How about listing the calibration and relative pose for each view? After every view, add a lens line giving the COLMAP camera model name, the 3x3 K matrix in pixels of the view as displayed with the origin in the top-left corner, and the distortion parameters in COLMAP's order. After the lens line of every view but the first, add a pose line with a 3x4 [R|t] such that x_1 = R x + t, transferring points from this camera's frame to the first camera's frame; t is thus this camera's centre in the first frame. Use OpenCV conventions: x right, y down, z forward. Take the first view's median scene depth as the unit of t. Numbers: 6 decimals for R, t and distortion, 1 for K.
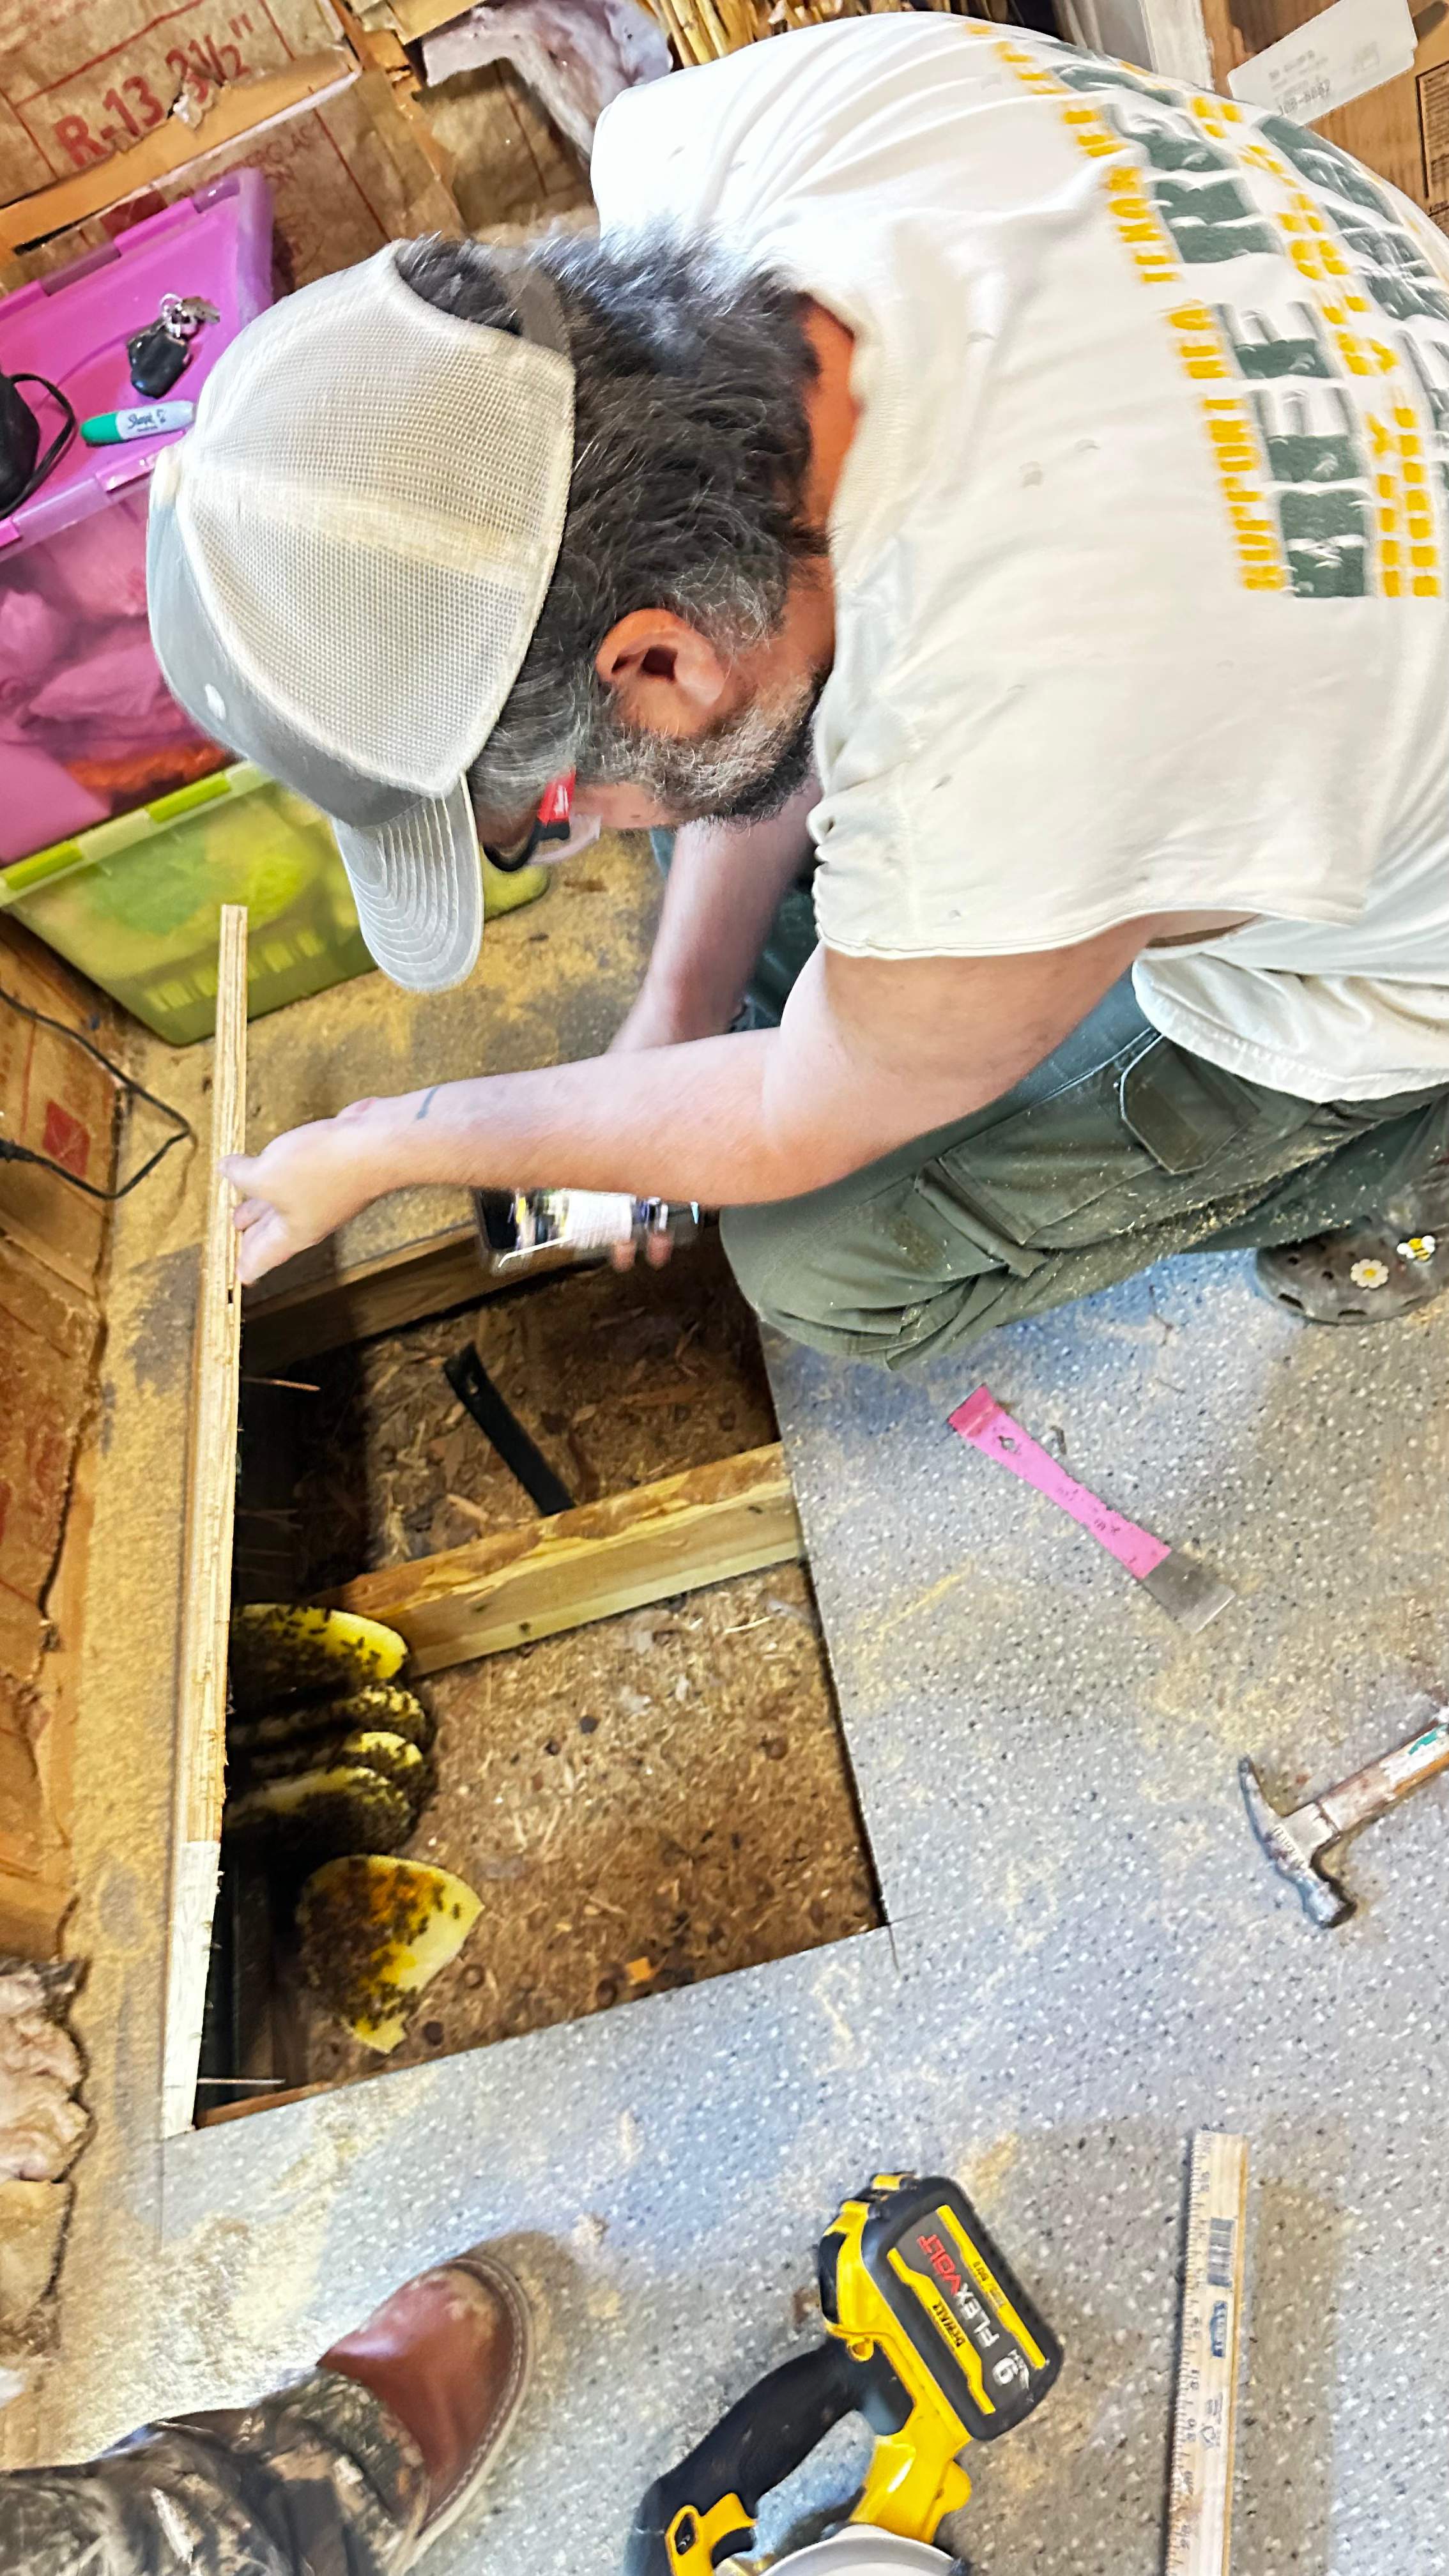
lens RADIAL K [[1869.1, 0, 713.7], [0, 1869.1, 1259.4], [0, 0, 1]] dist [0.025039, -0.039463]
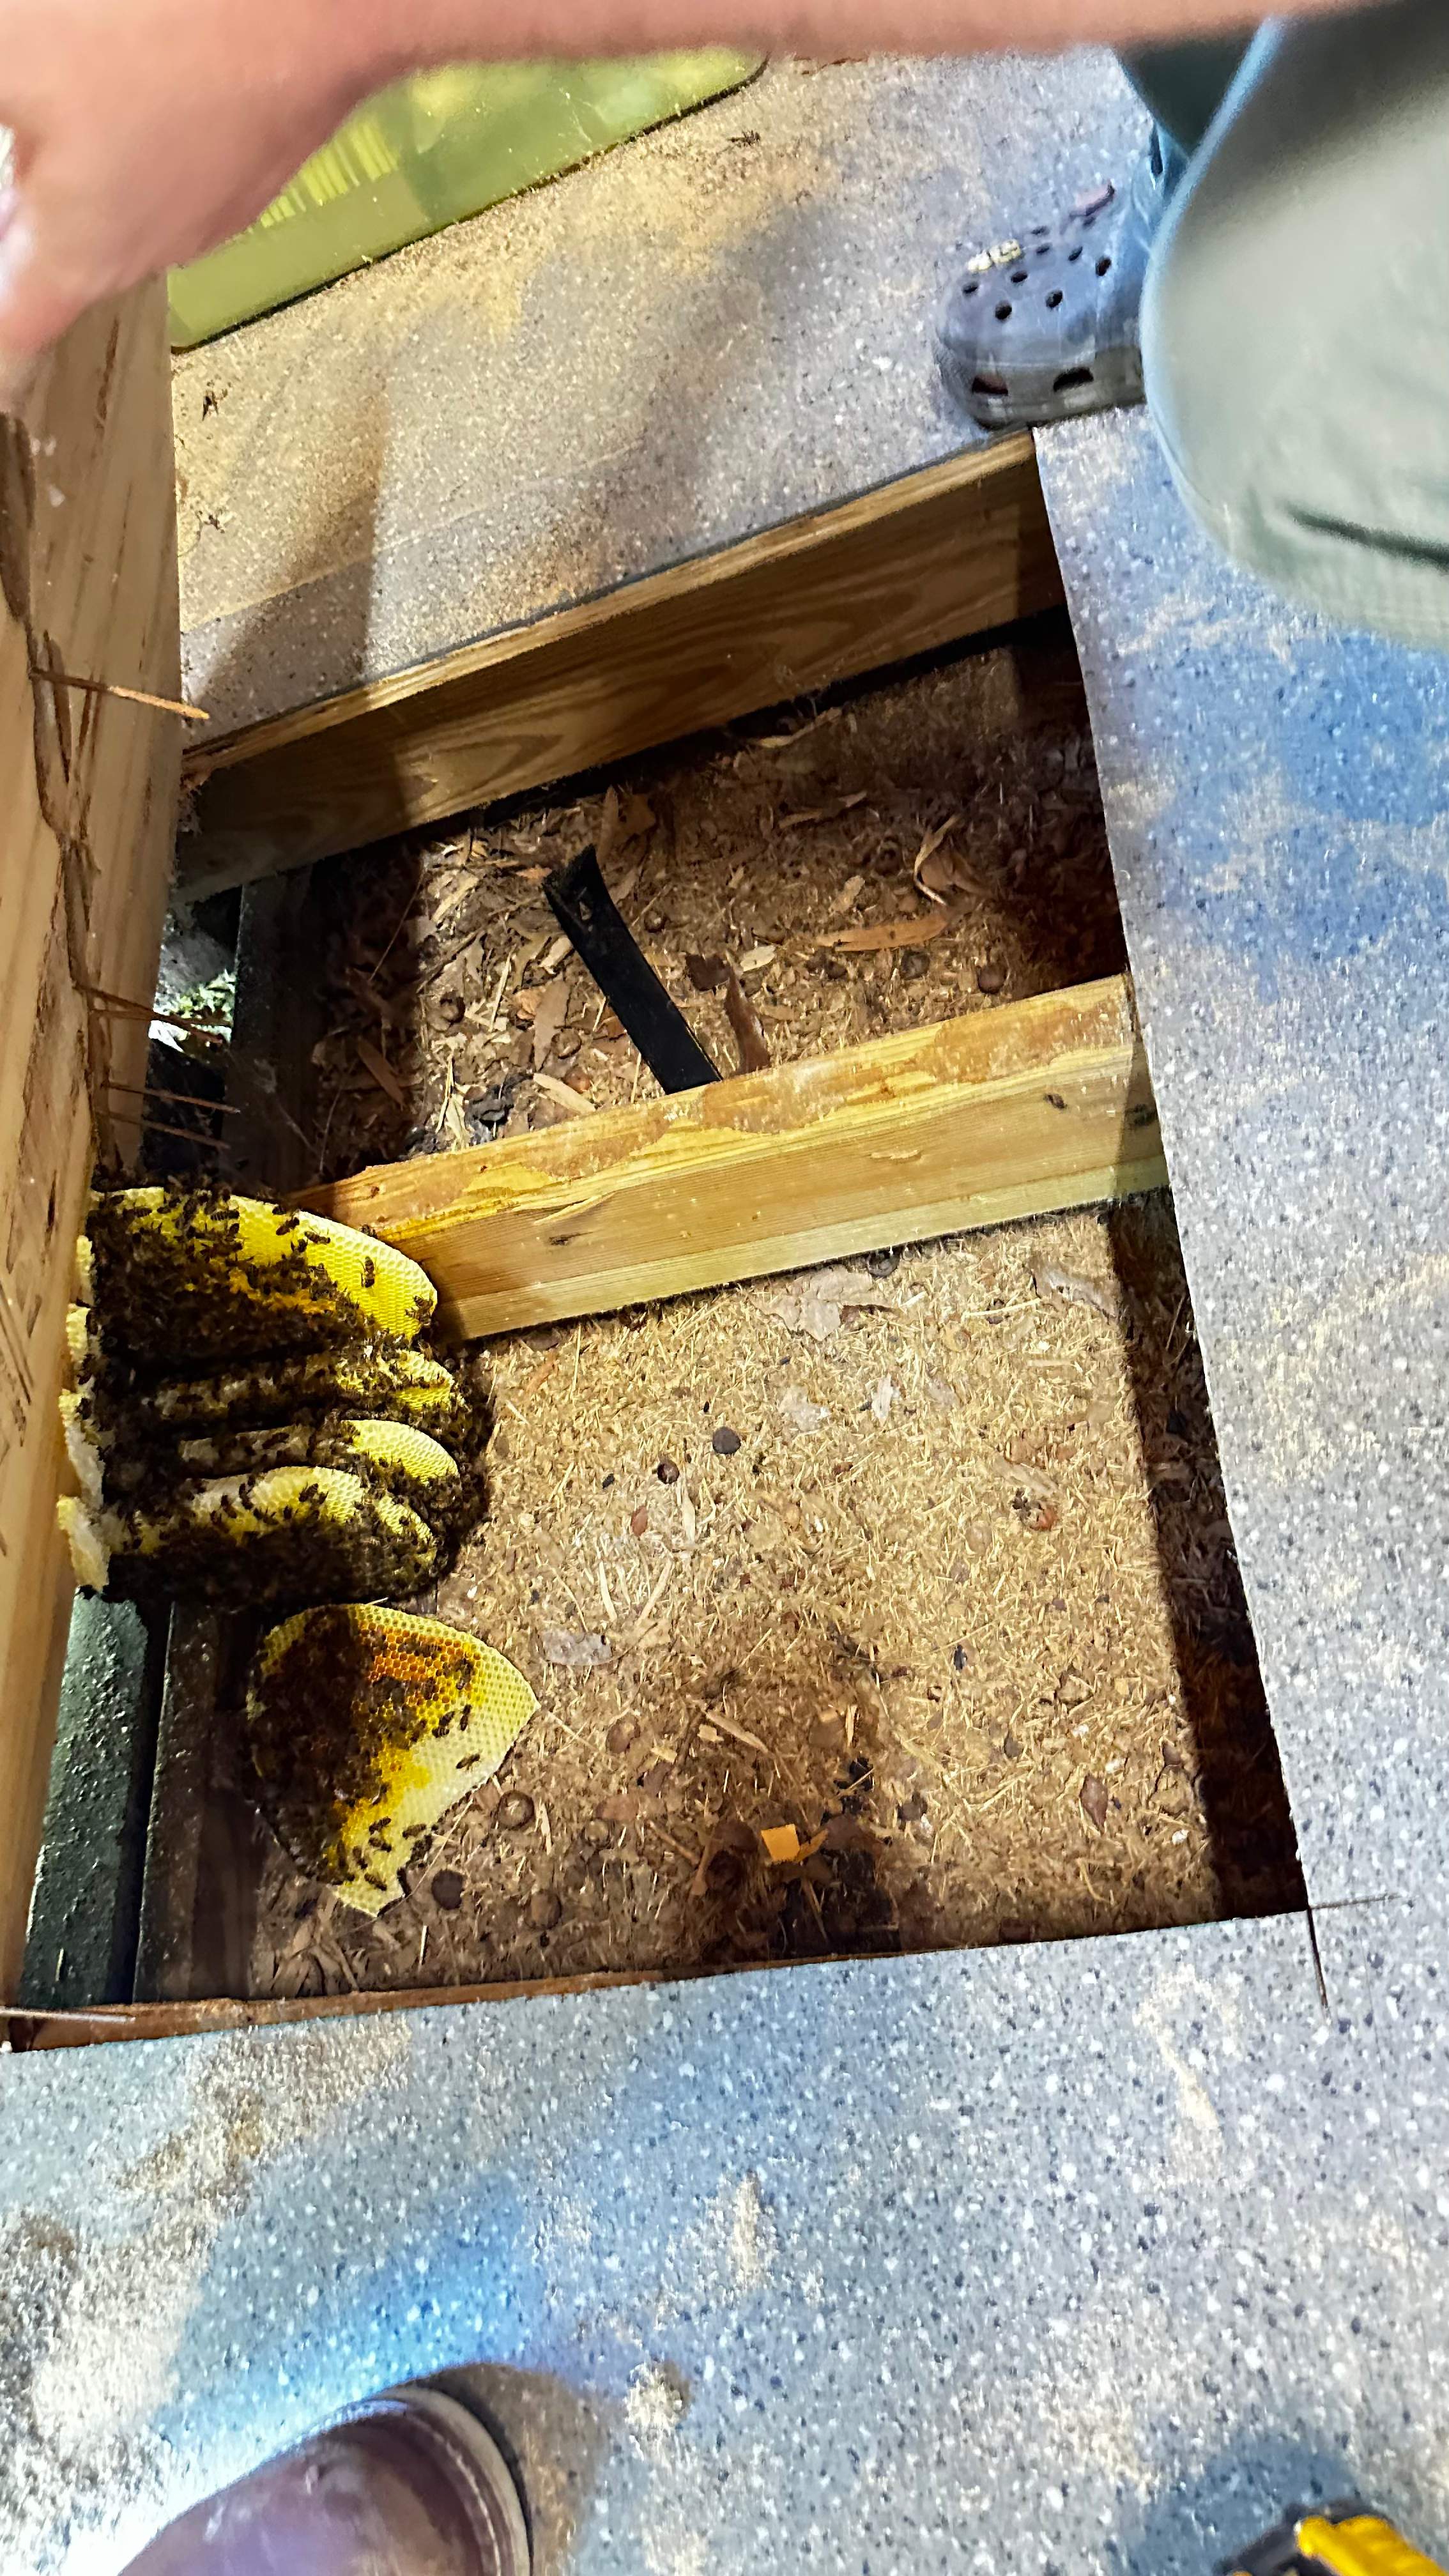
lens RADIAL K [[1781.2, 0, 729.5], [0, 1781.2, 1332.9], [0, 0, 1]] dist [0.090861, -0.126686]
pose [[0.993845, 0.090179, -0.064339, -0.036925], [-0.076076, 0.977783, 0.195329, 0.115952], [0.080524, -0.189232, 0.978625, 0.507849]]
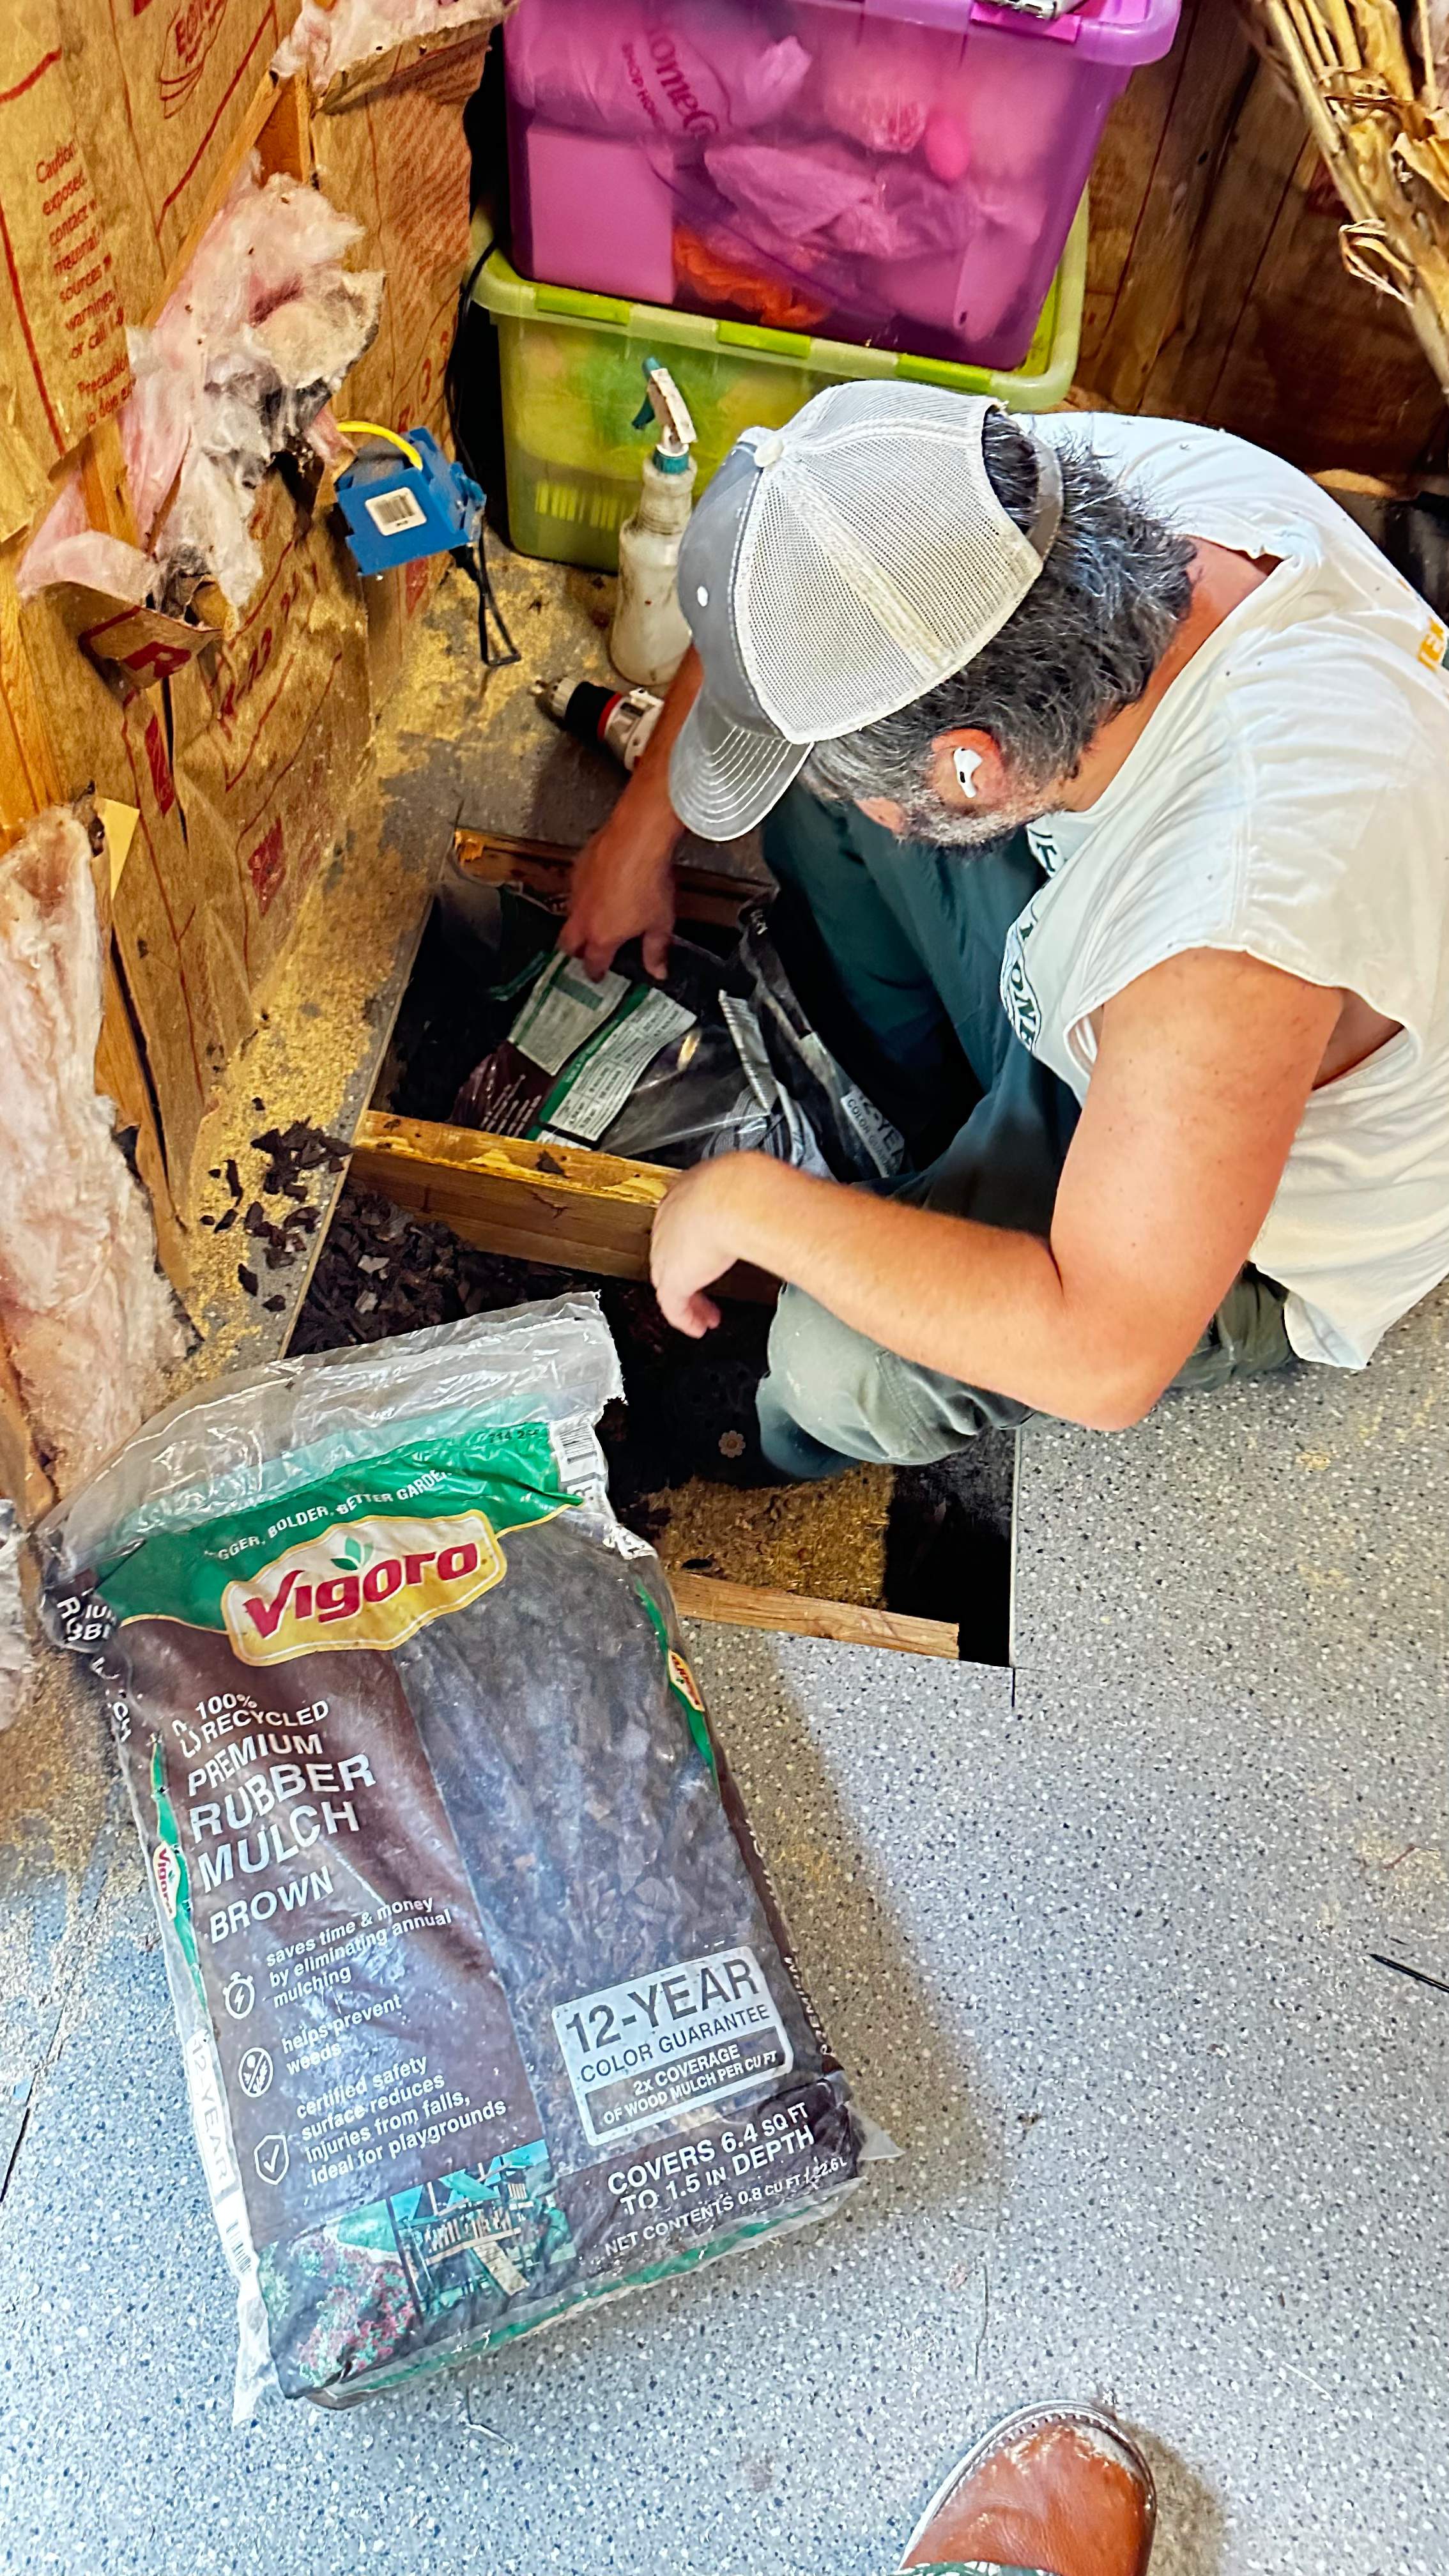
lens RADIAL K [[1908.2, 0, 721.4], [0, 1908.2, 1280.9], [0, 0, 1]] dist [0.025397, -0.036890]
pose [[0.836869, 0.479384, 0.264276, -0.402304], [-0.492148, 0.870278, -0.020182, 0.244652], [-0.239669, -0.113173, 0.964236, 0.018533]]
